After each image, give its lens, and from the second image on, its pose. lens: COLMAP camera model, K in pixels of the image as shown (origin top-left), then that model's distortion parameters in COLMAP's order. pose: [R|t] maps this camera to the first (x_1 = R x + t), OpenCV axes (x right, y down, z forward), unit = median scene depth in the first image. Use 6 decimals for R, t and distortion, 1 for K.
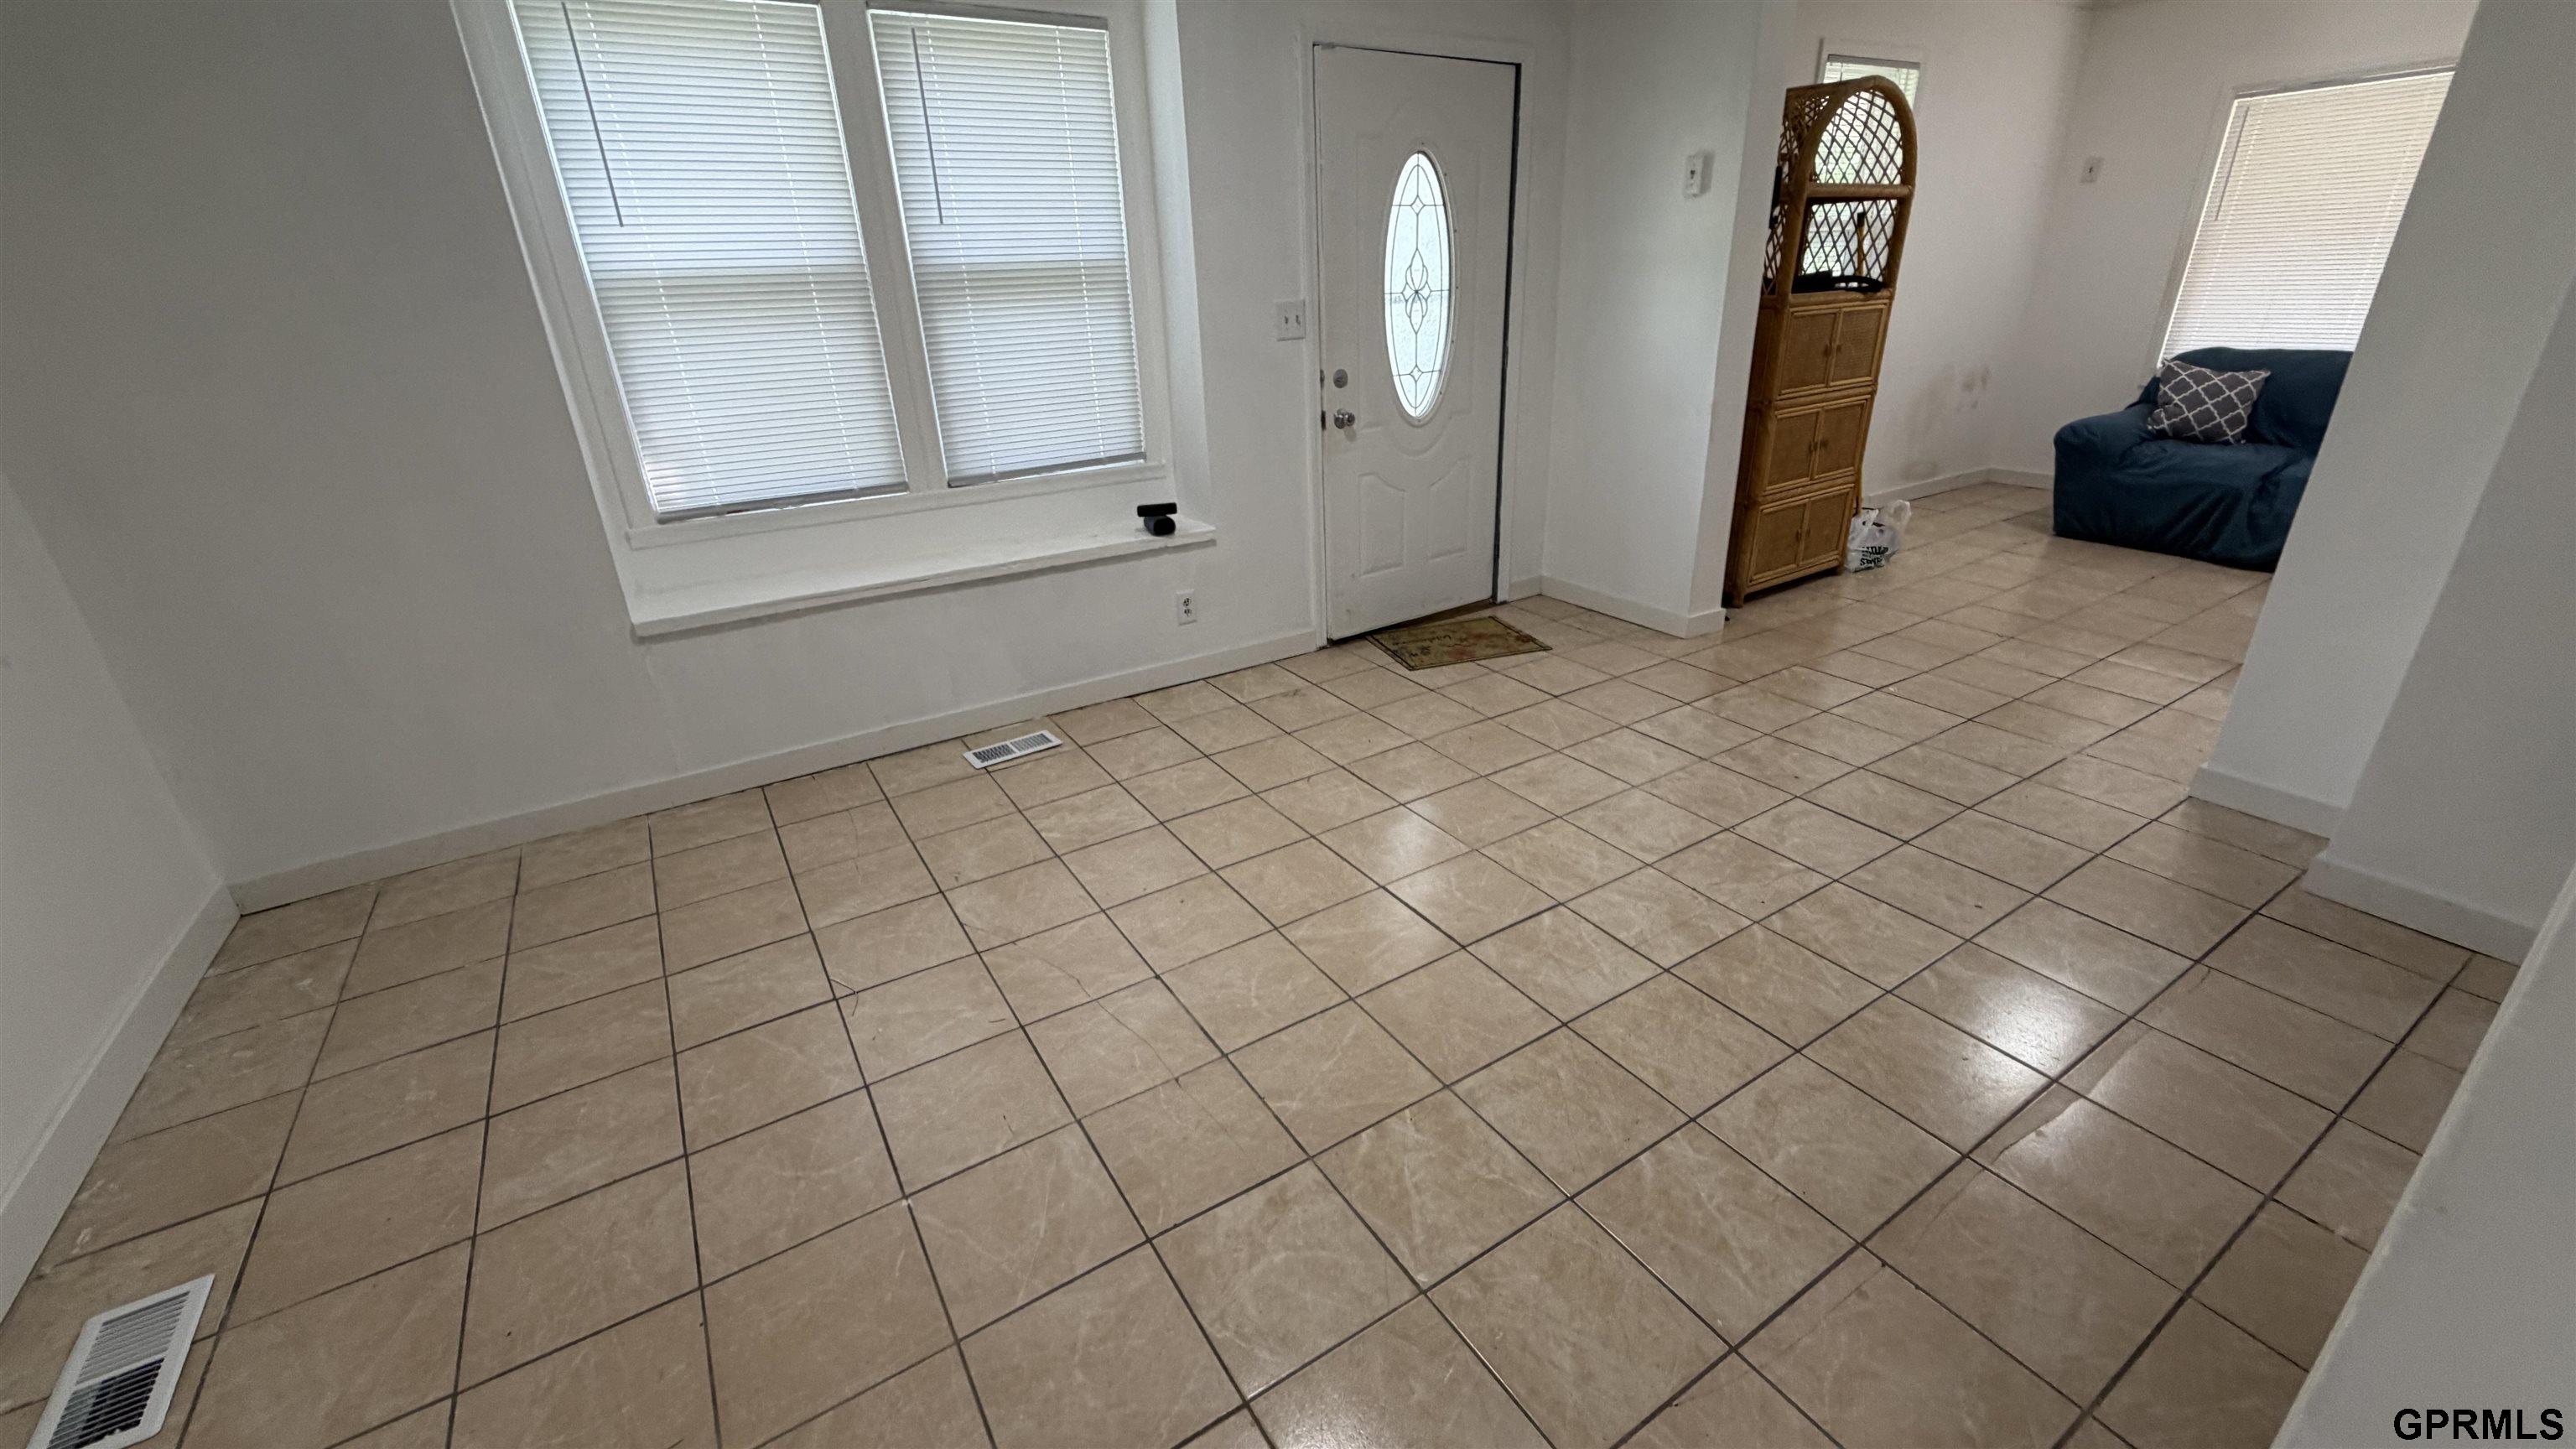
lens RADIAL K [[1023.3, 0, 1291.8], [0, 1023.3, 725.6], [0, 0, 1]] dist [0.004933, 0.000402]
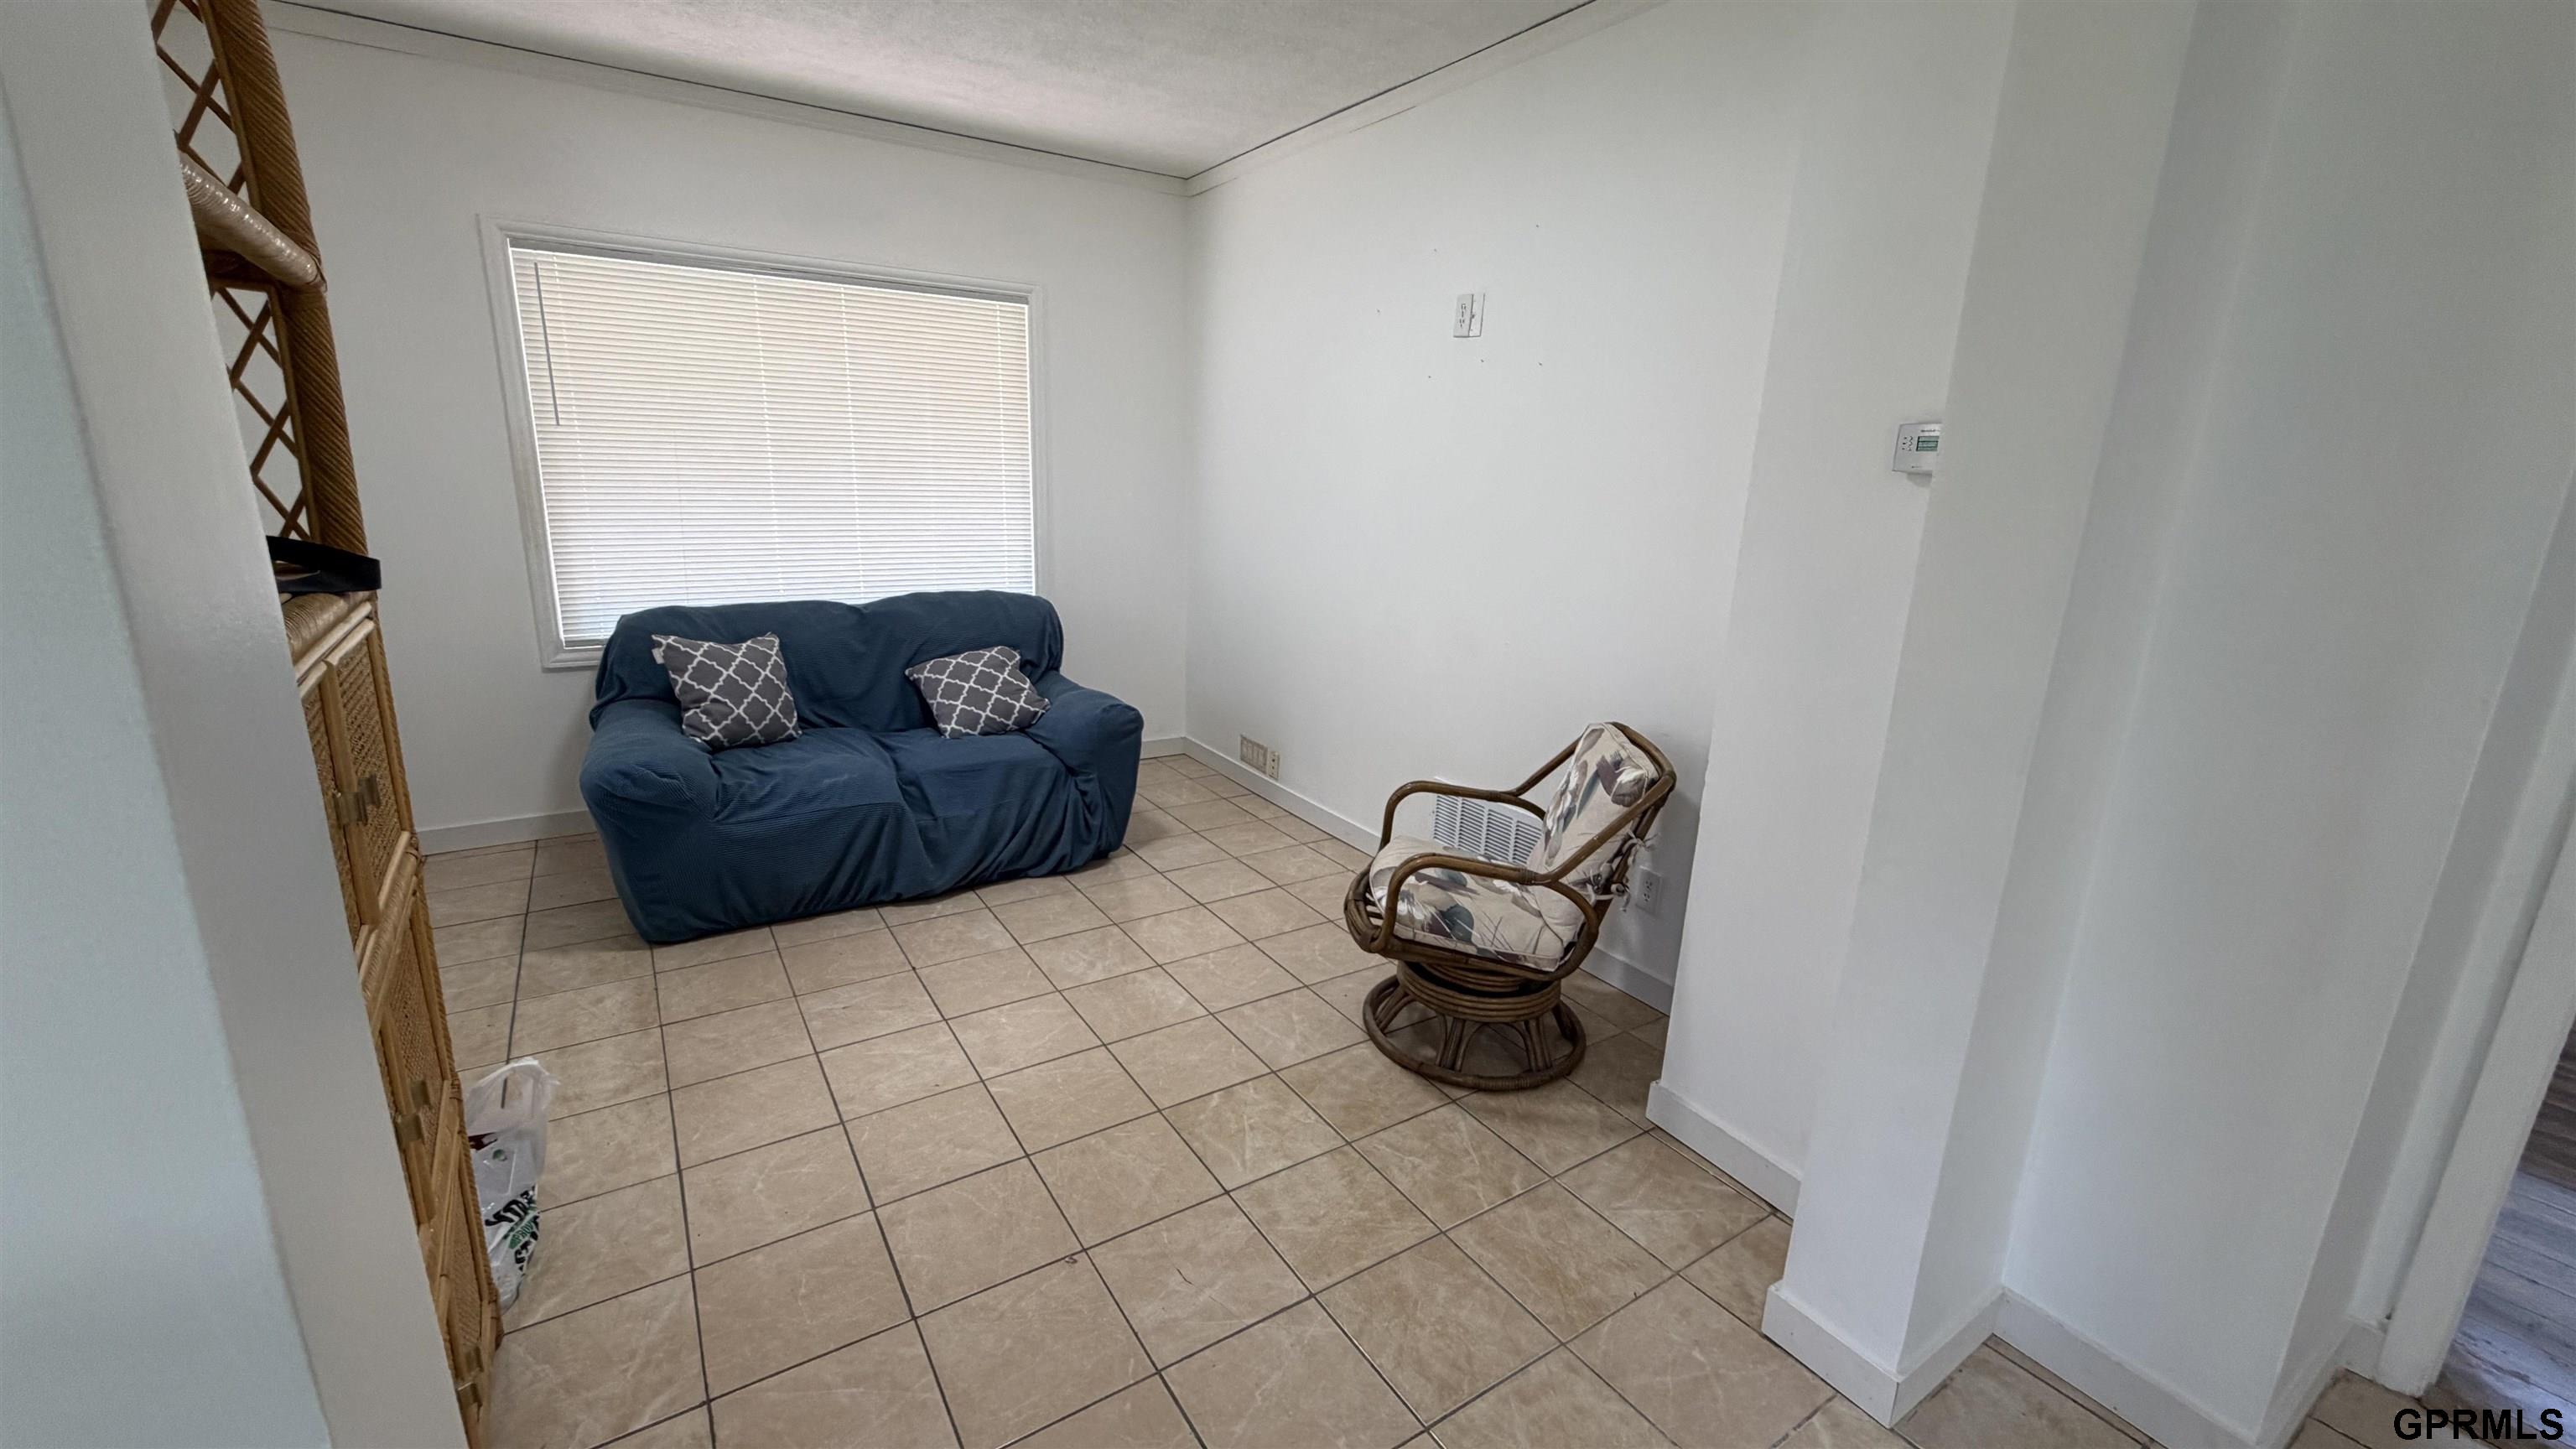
lens RADIAL K [[1016.8, 0, 1291.9], [0, 1016.8, 717.4], [0, 0, 1]] dist [-0.001397, -0.000119]
pose [[-0.023888, -0.202572, 0.978976, 0.433173], [0.379413, 0.904154, 0.196347, -0.531210], [-0.924919, 0.376126, 0.055260, 1.169562]]
